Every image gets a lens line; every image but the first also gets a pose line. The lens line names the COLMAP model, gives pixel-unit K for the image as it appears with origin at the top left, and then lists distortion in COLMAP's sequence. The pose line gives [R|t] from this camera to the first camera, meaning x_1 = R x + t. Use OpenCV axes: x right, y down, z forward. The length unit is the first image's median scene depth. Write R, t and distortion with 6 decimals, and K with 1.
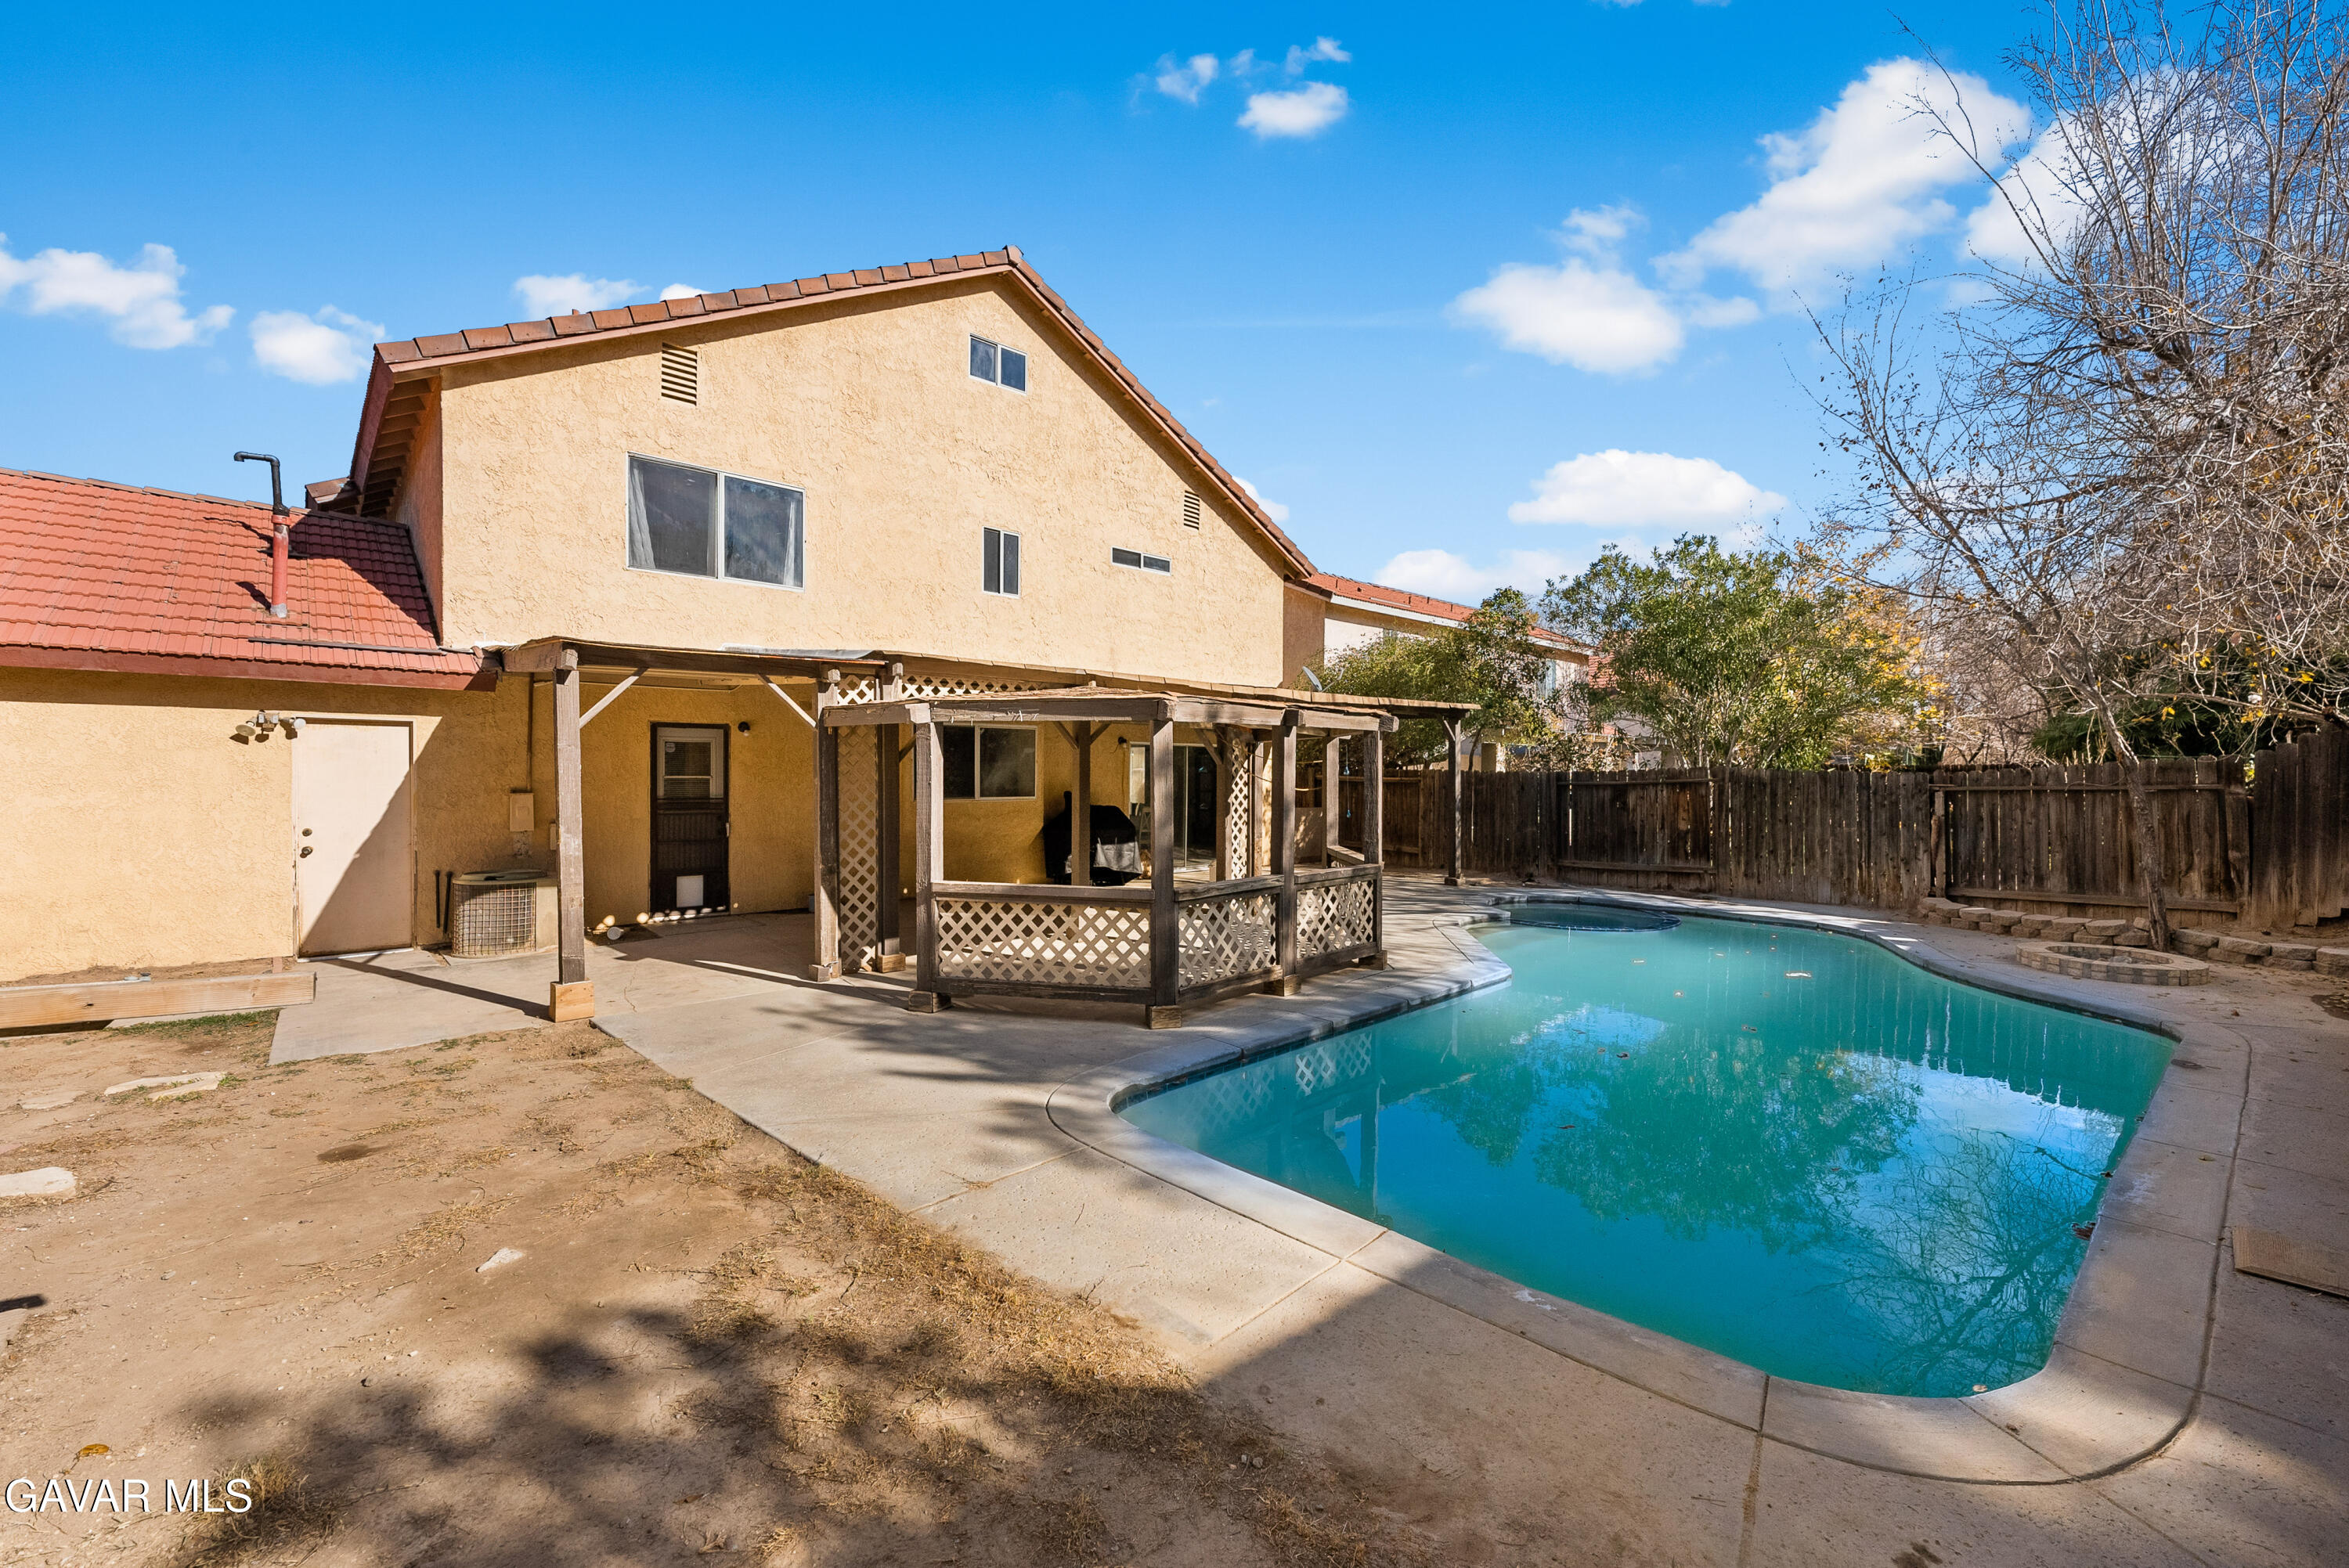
lens RADIAL K [[954.5, 0, 1176.3], [0, 954.5, 788.7], [0, 0, 1]] dist [-0.006868, 0.000686]
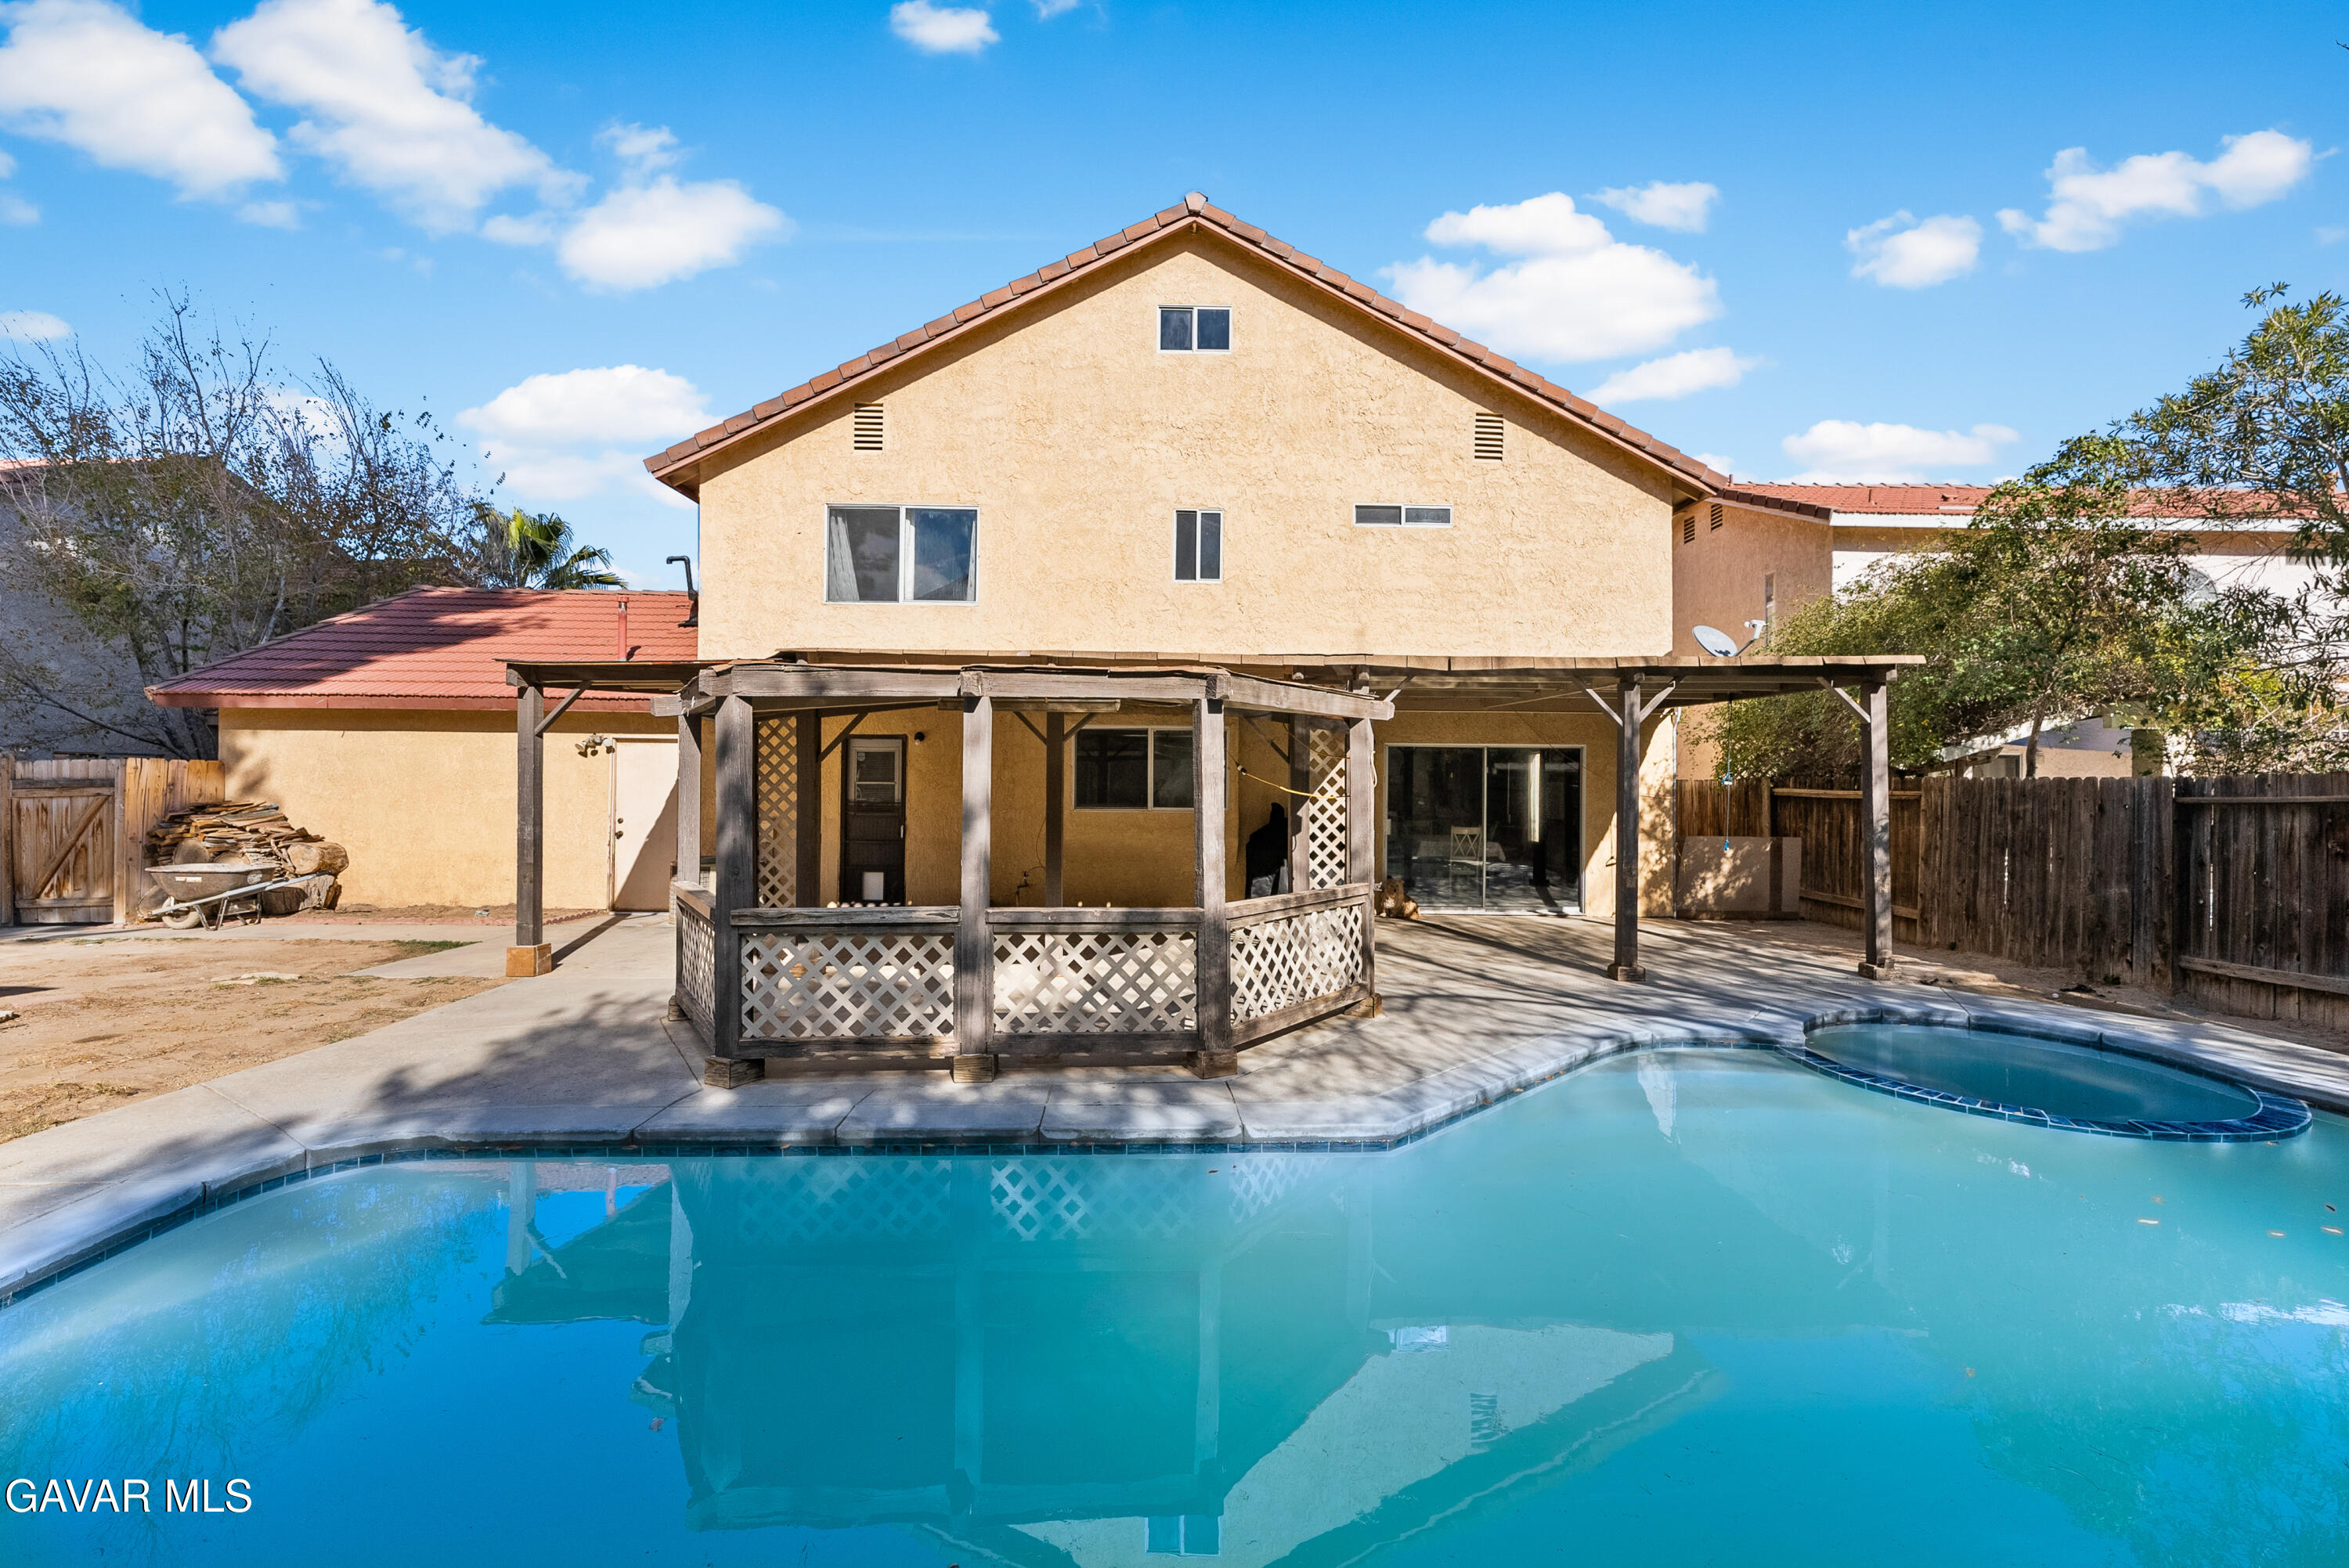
lens RADIAL K [[954.5, 0, 1174.8], [0, 954.5, 775.5], [0, 0, 1]] dist [-0.006868, 0.000686]
pose [[0.740573, -0.008846, -0.671918, 0.420661], [-0.016925, 0.999351, -0.031811, 0.007283], [0.671763, 0.034930, 0.739942, 0.348839]]
